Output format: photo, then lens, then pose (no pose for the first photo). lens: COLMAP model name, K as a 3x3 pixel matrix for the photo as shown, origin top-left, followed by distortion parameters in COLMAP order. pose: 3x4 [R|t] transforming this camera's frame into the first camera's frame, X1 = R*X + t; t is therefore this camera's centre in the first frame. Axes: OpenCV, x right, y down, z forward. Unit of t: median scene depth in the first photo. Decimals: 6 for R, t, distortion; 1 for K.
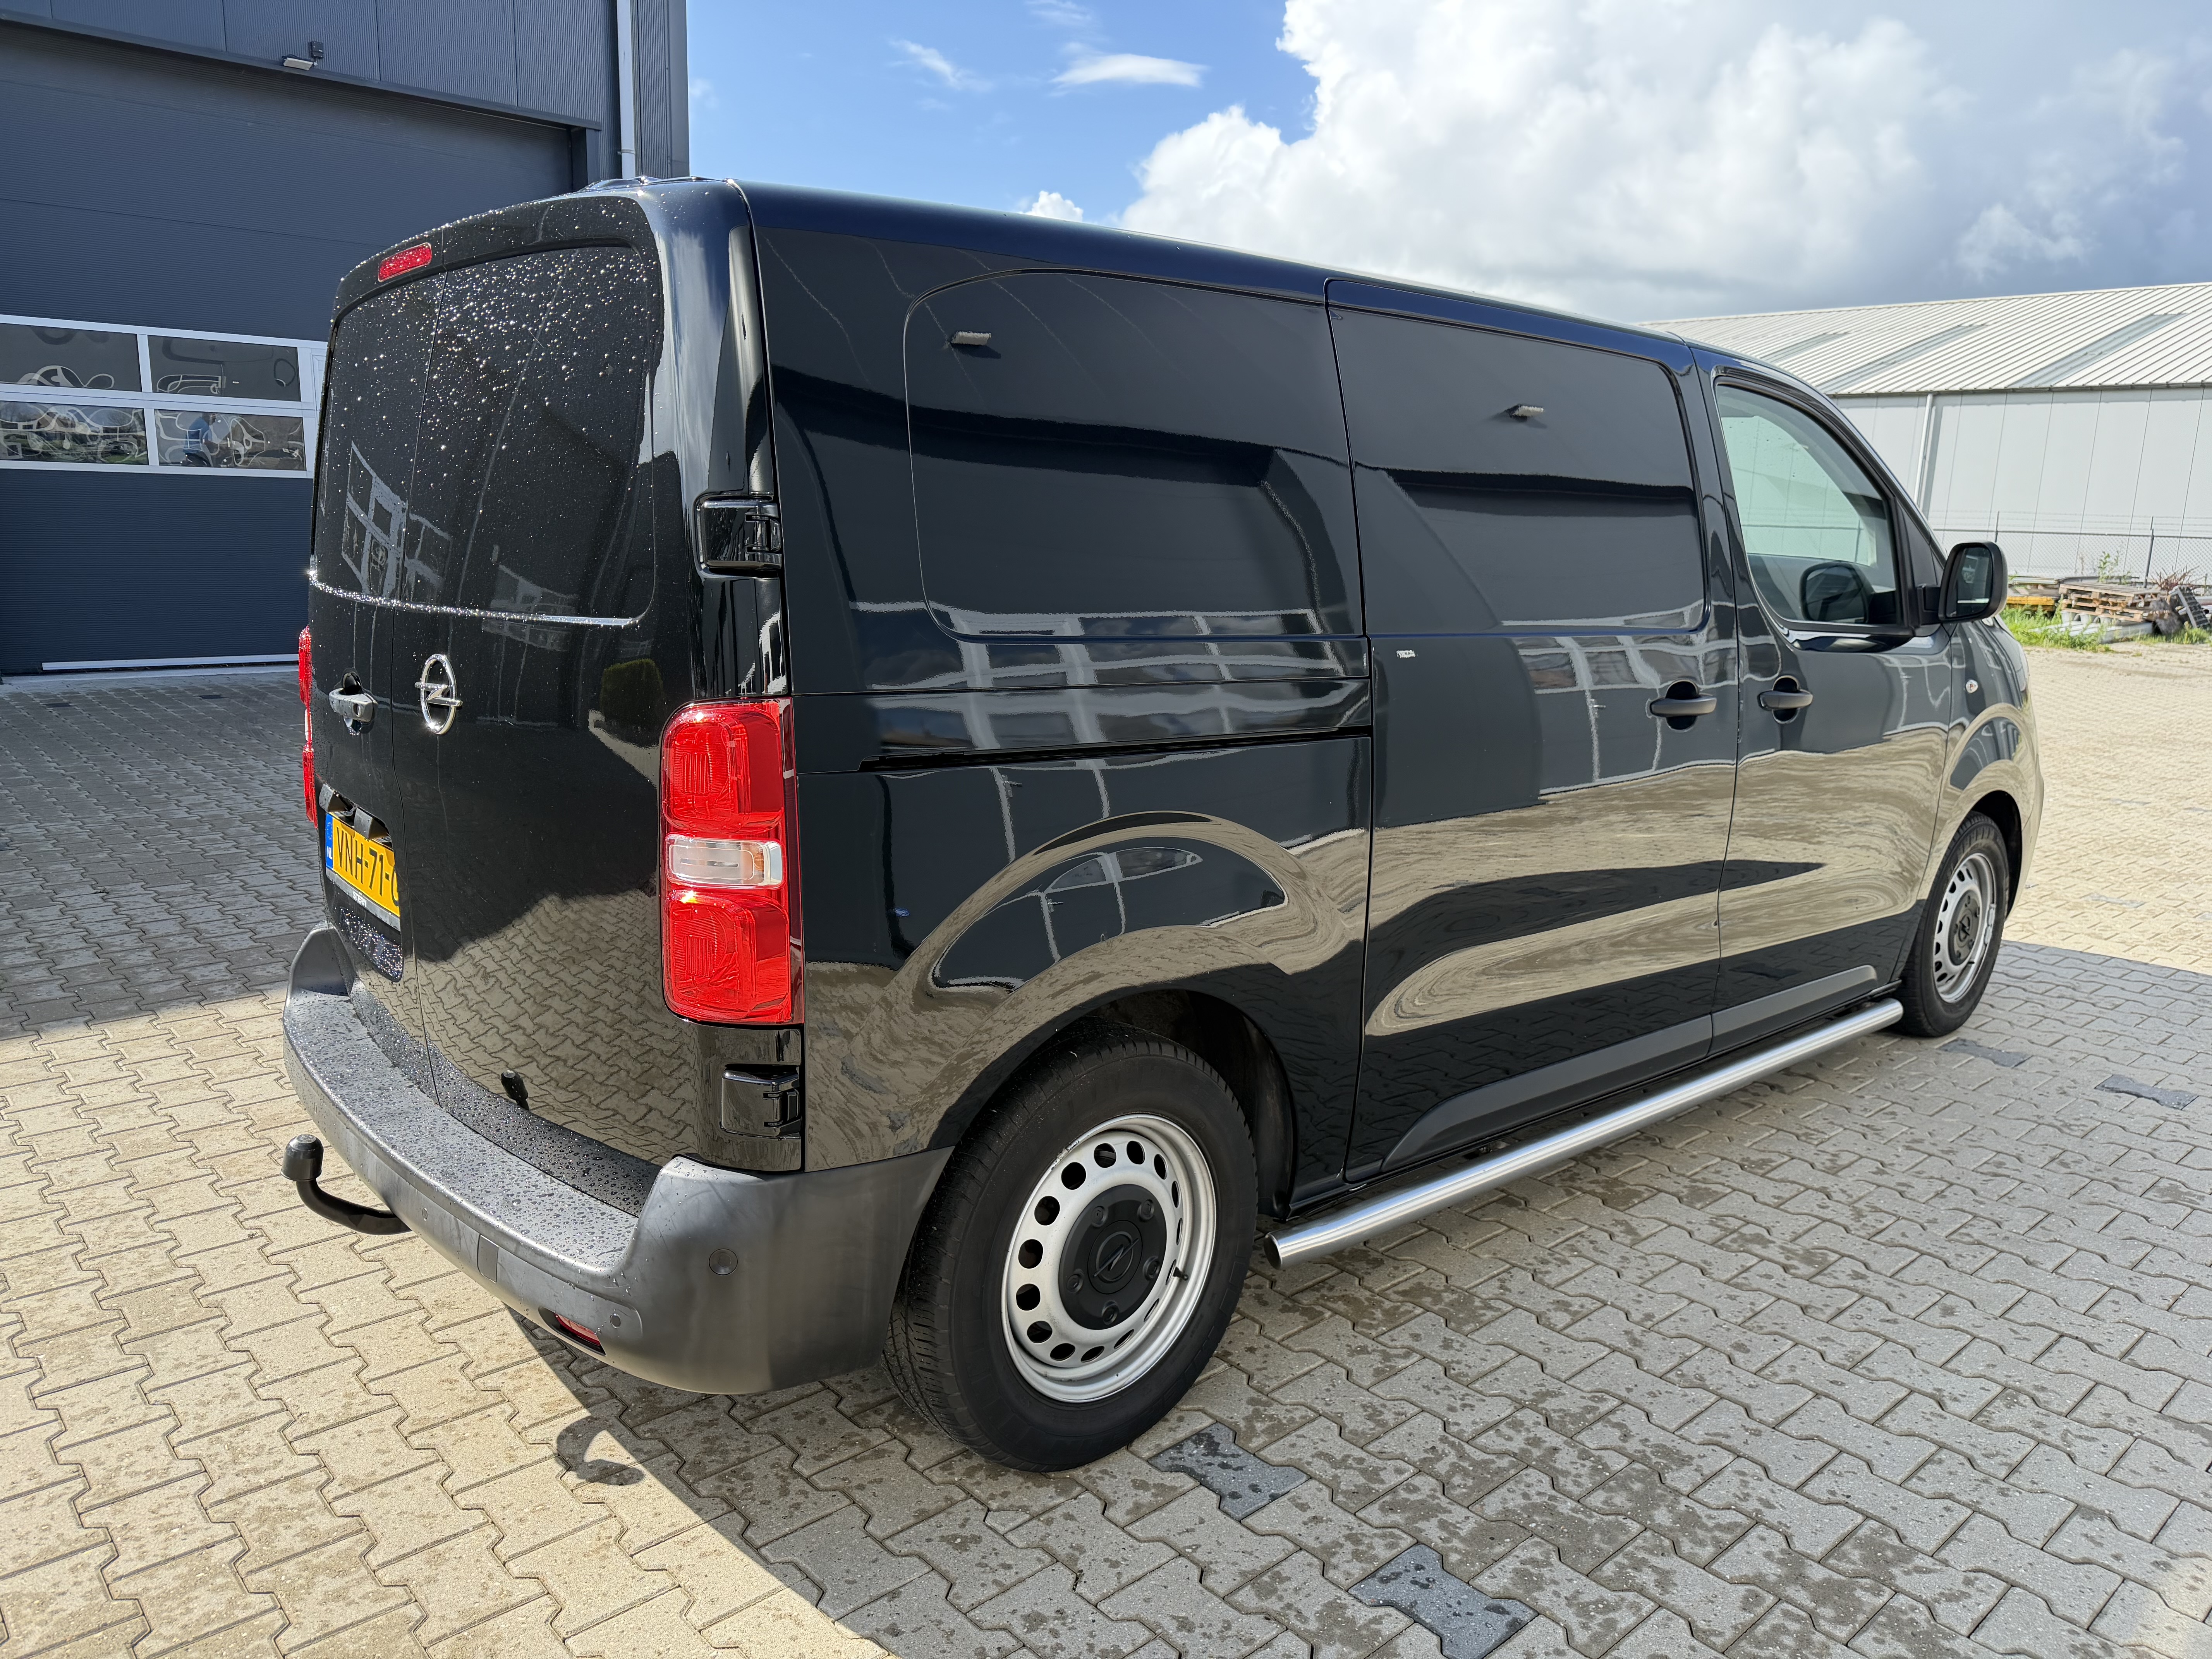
lens RADIAL K [[1581.0, 0, 1106.0], [0, 1581.0, 829.5], [0, 0, 1]] dist [0.003052, 0.000789]
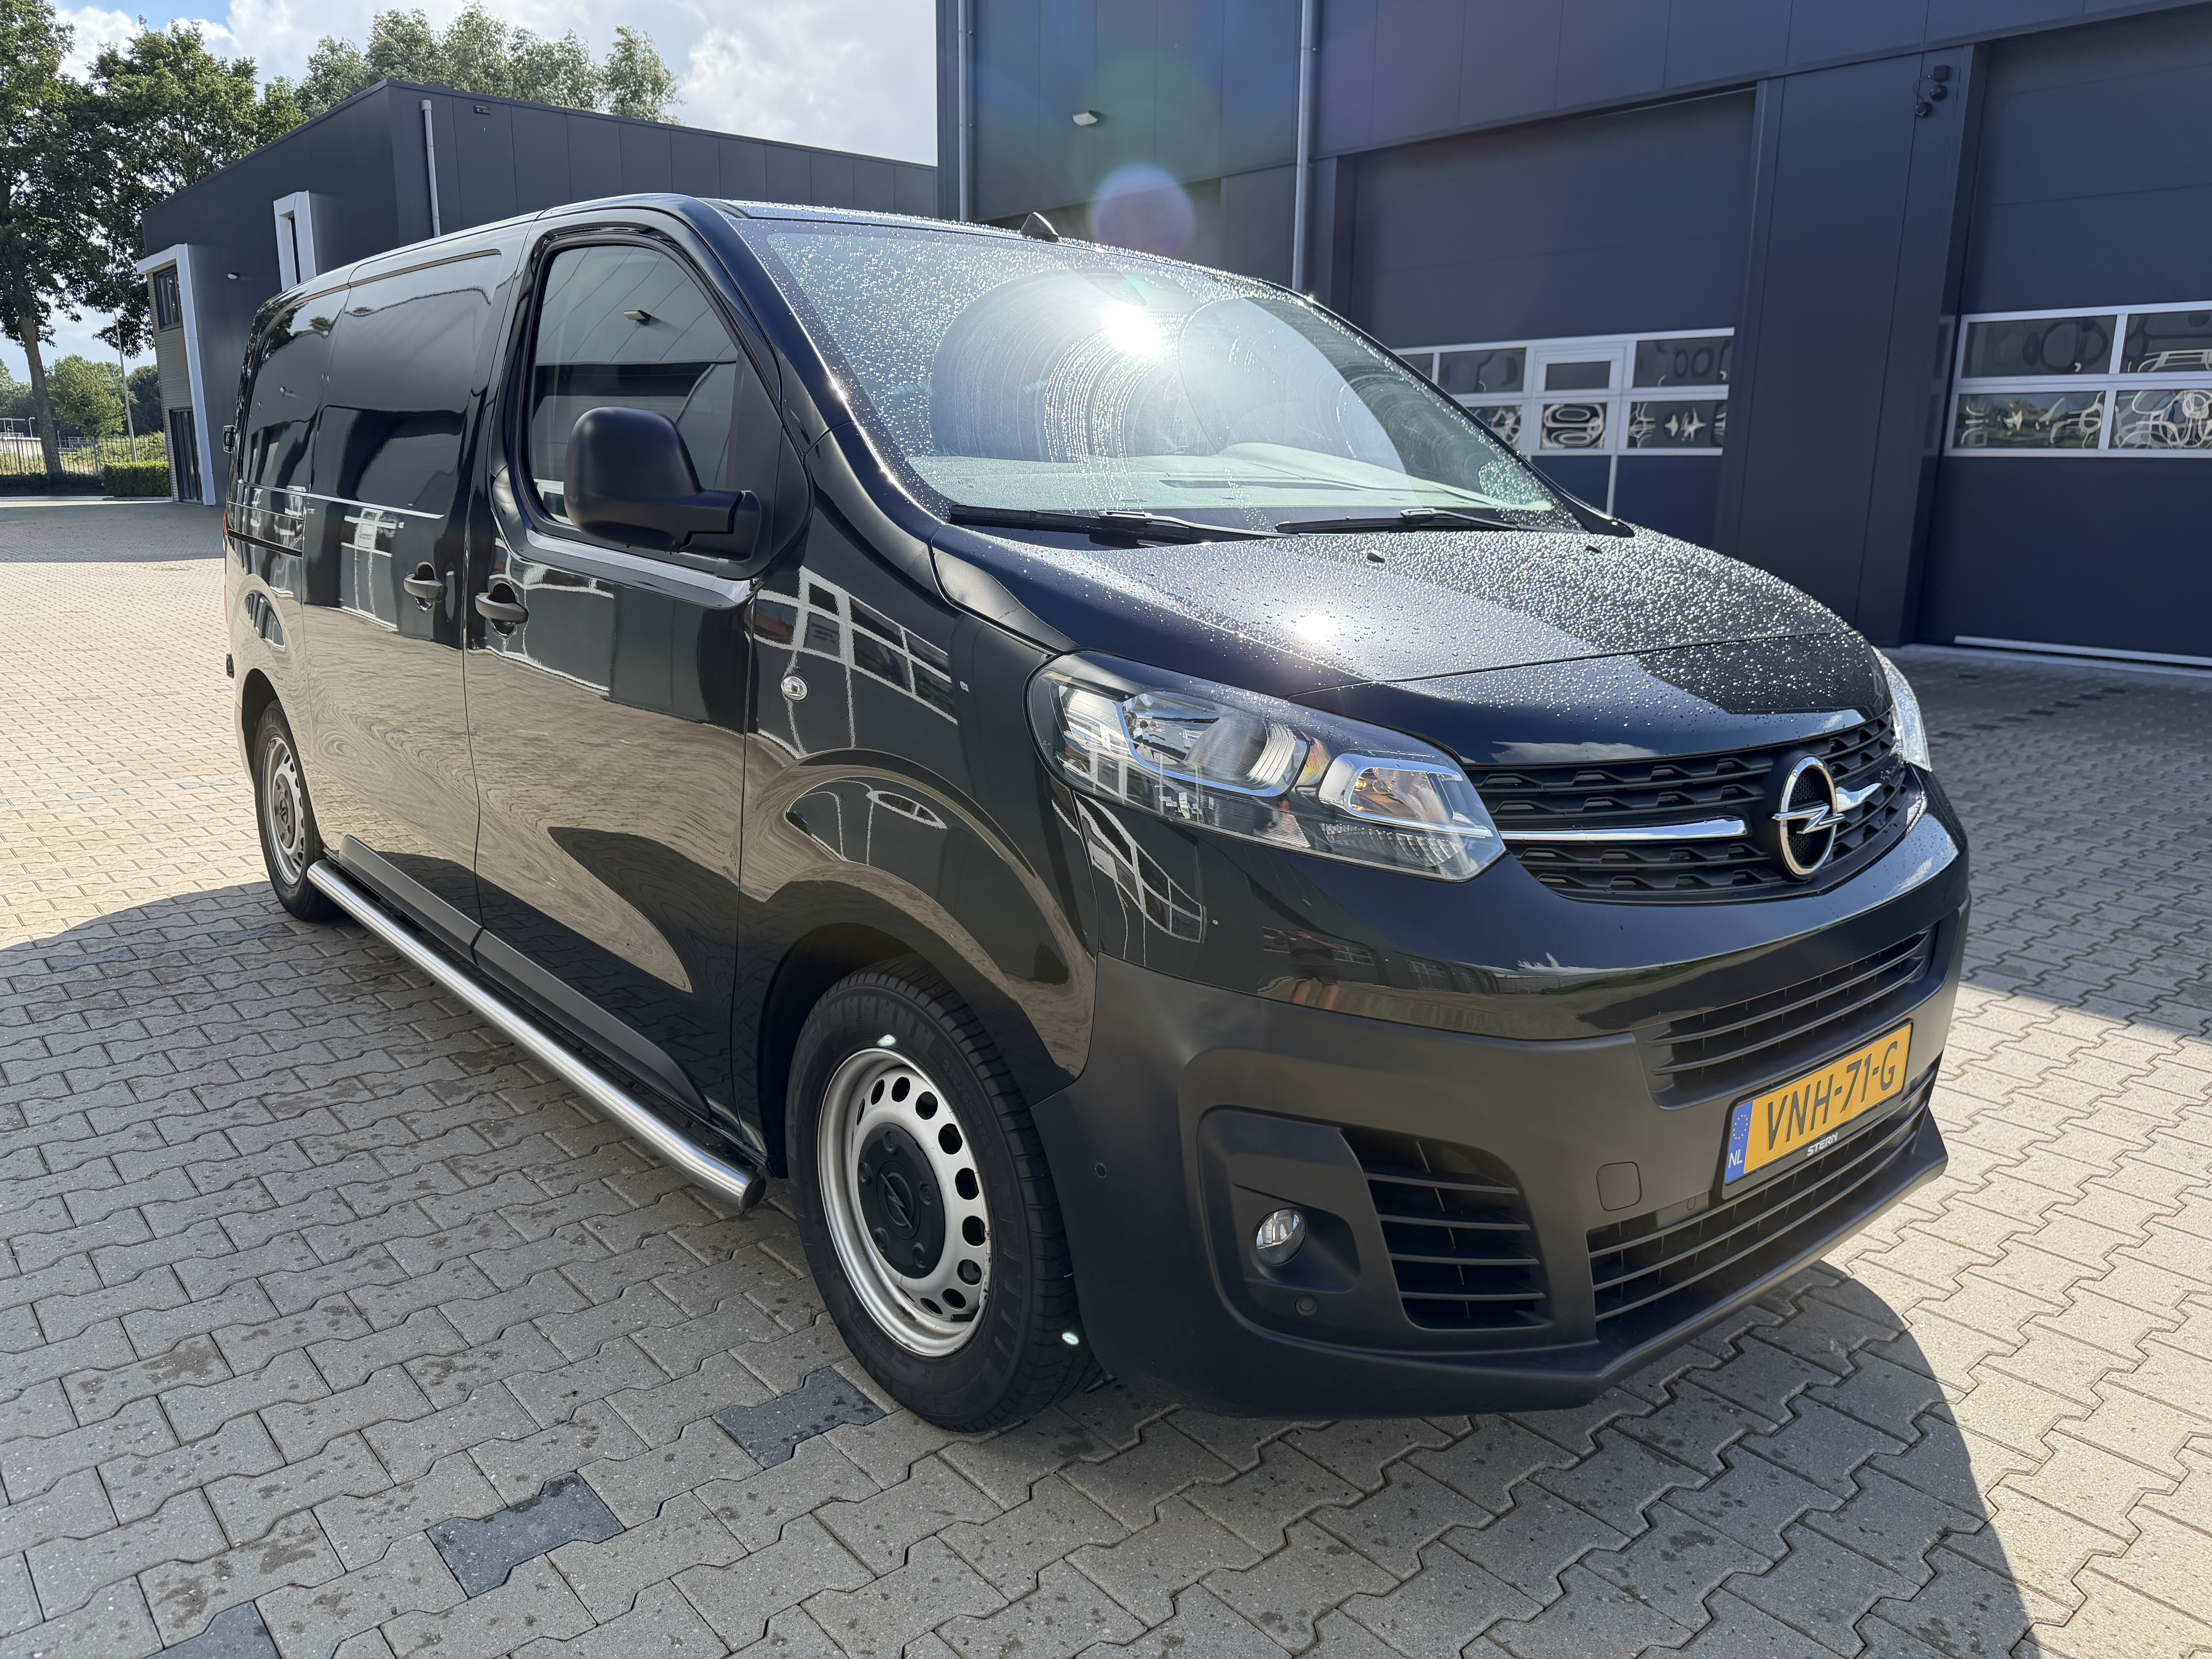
lens RADIAL K [[1581.0, 0, 1106.0], [0, 1581.0, 829.5], [0, 0, 1]] dist [0.003052, 0.000789]
pose [[-0.022379, 0.196733, -0.980202, 1.303749], [-0.211038, 0.957425, 0.196980, -0.210747], [0.977222, 0.211268, 0.020092, 1.337621]]
